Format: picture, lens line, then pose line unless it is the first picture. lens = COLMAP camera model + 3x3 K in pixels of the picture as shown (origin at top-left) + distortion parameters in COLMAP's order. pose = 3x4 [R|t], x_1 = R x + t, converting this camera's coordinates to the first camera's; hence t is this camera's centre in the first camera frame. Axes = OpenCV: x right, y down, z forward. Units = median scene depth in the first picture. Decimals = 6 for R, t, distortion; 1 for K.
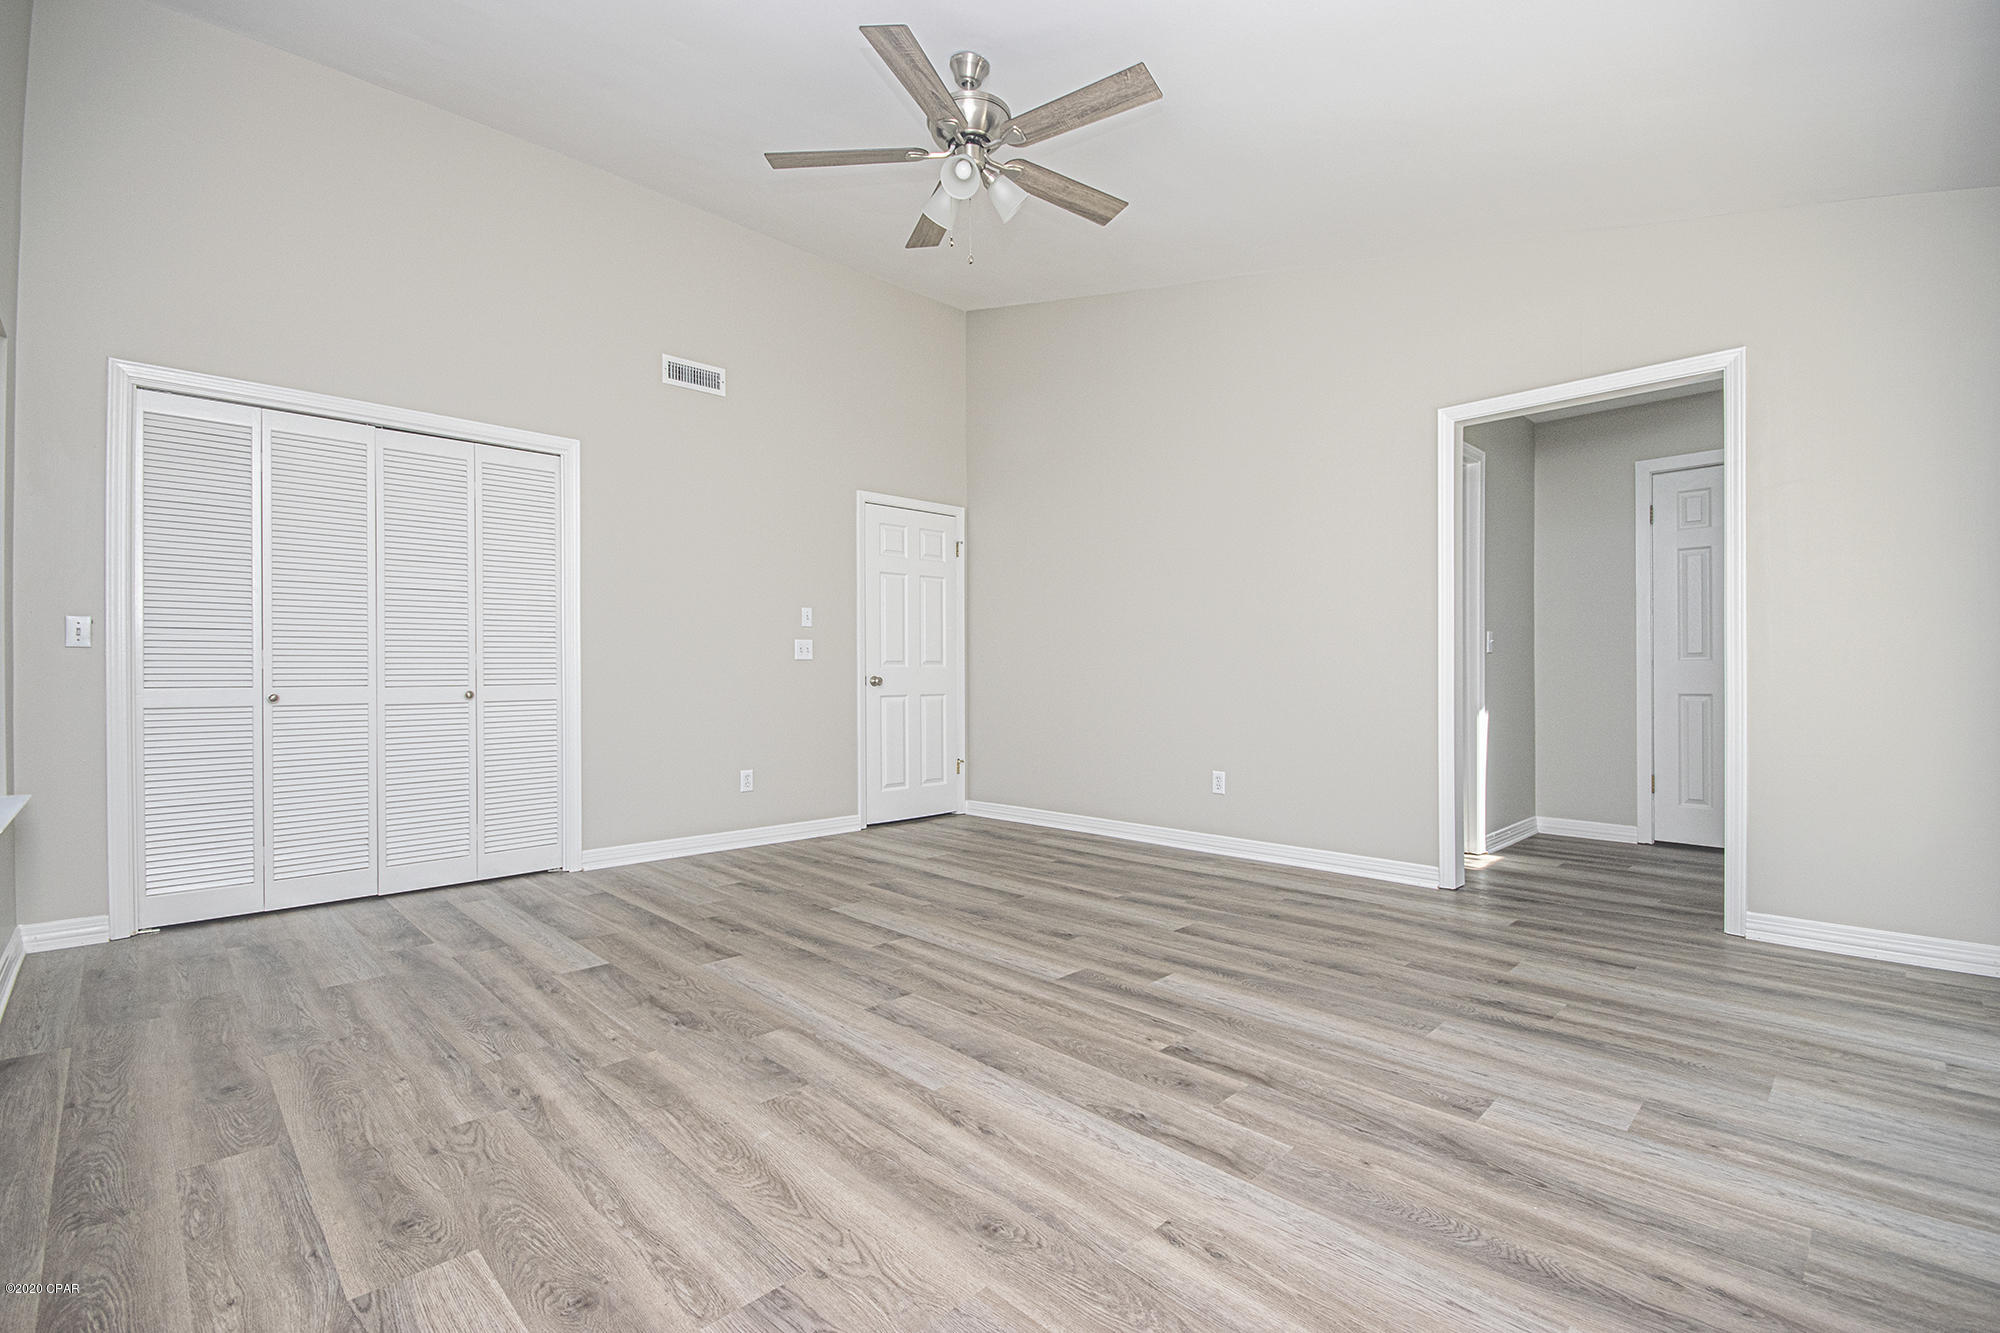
lens RADIAL K [[882.8, 0, 994.0], [0, 882.8, 675.6], [0, 0, 1]] dist [0.001168, -0.005139]
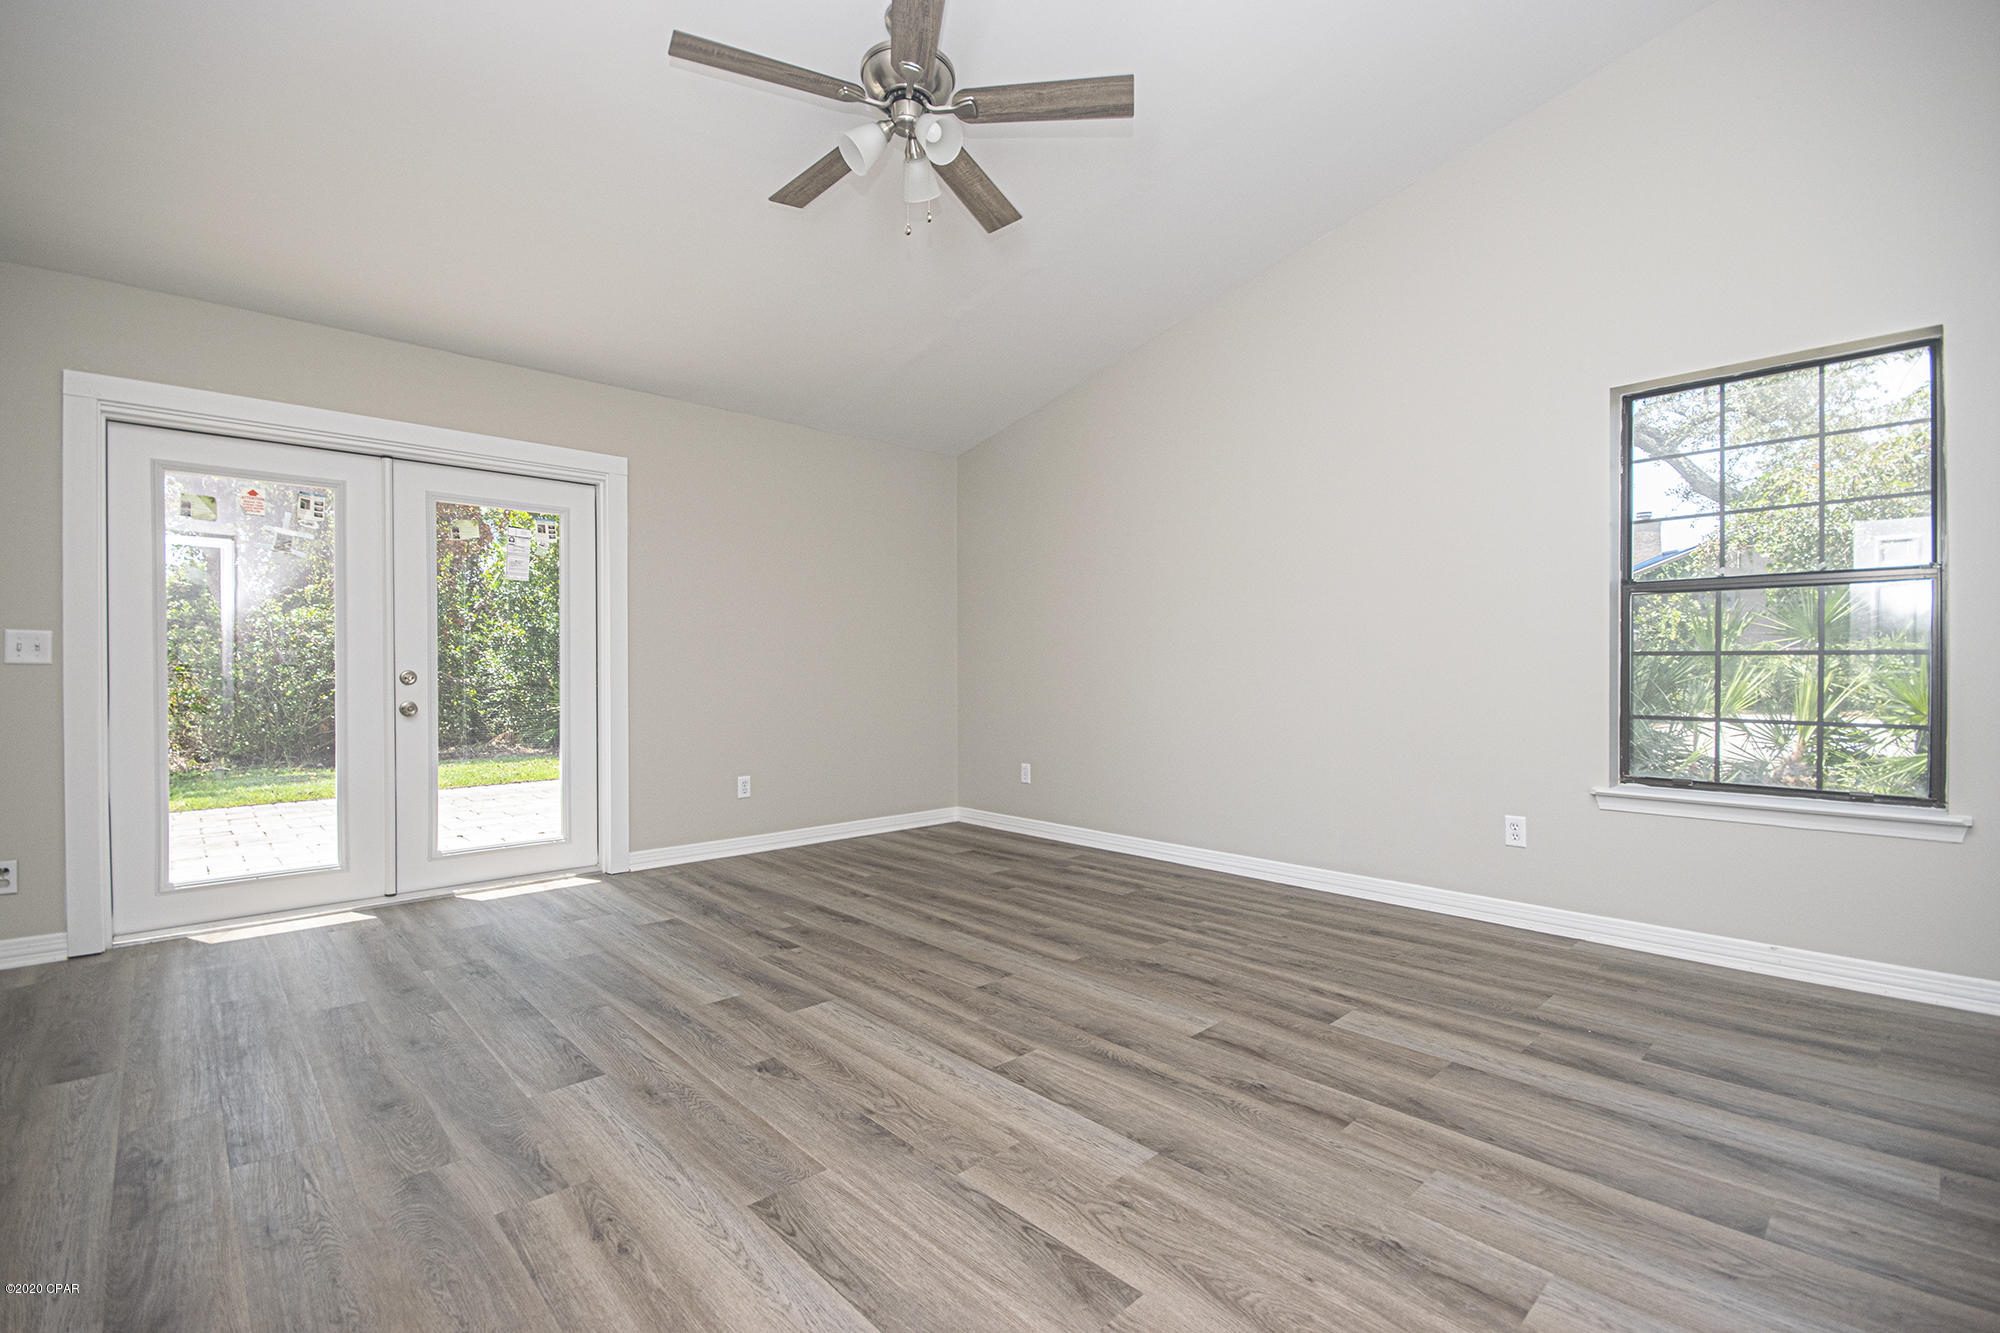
lens RADIAL K [[882.8, 0, 1001.4], [0, 882.8, 671.8], [0, 0, 1]] dist [0.001168, -0.005139]
pose [[-0.999857, 0.007997, 0.014893, -0.137471], [0.008036, 0.999964, 0.002548, -0.025418], [-0.014872, 0.002668, -0.999886, 1.978176]]
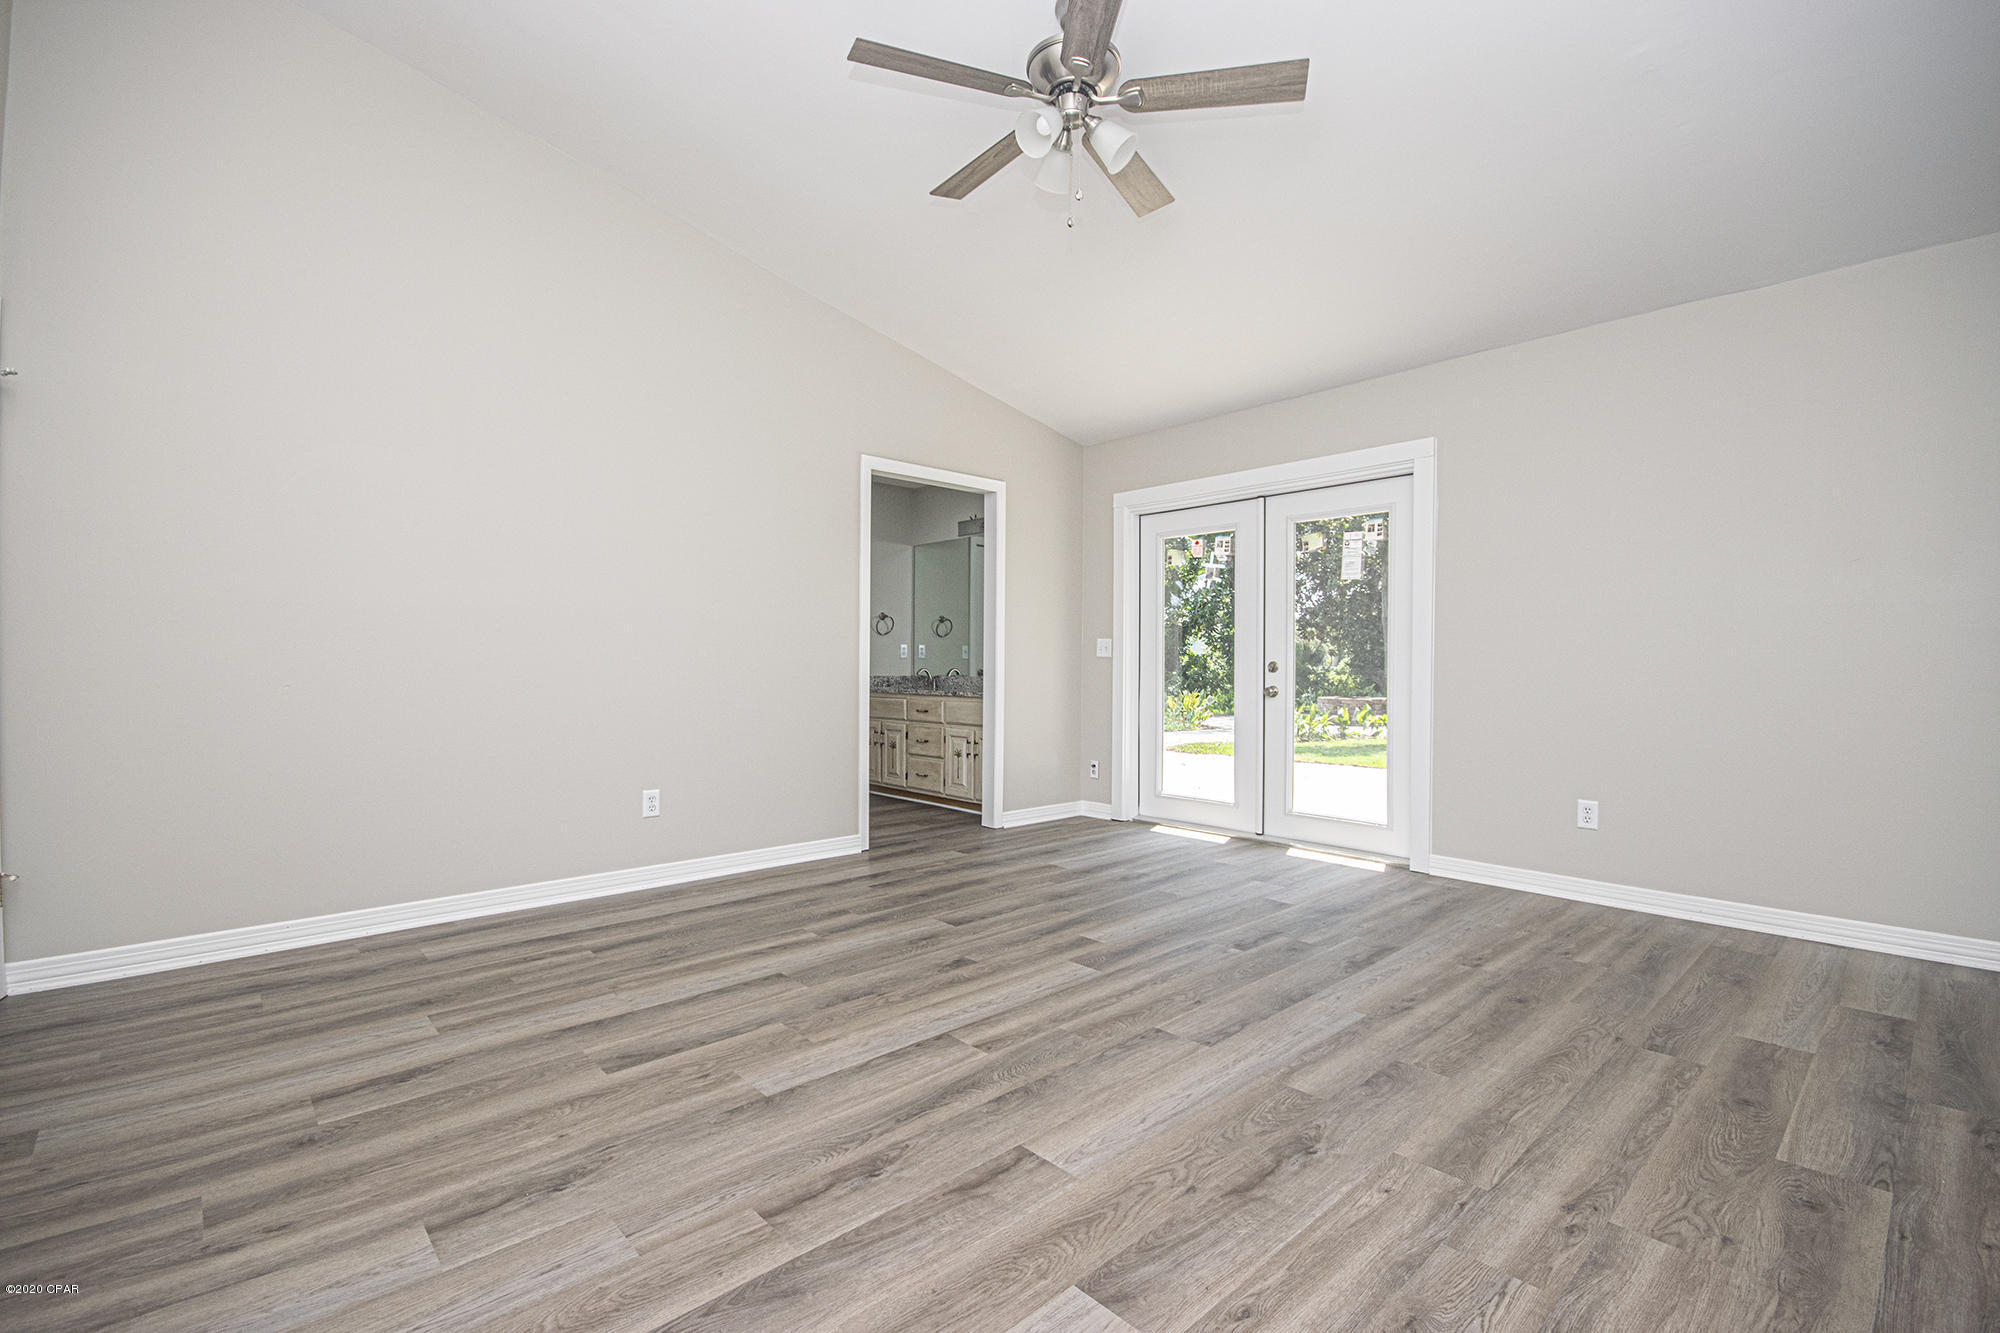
lens RADIAL K [[882.8, 0, 992.2], [0, 882.8, 665.5], [0, 0, 1]] dist [0.001168, -0.005139]
pose [[0.030903, 0.001584, 0.999521, -0.981513], [-0.004479, 0.999989, -0.001446, -0.017851], [-0.999512, -0.004433, 0.030910, 1.093025]]
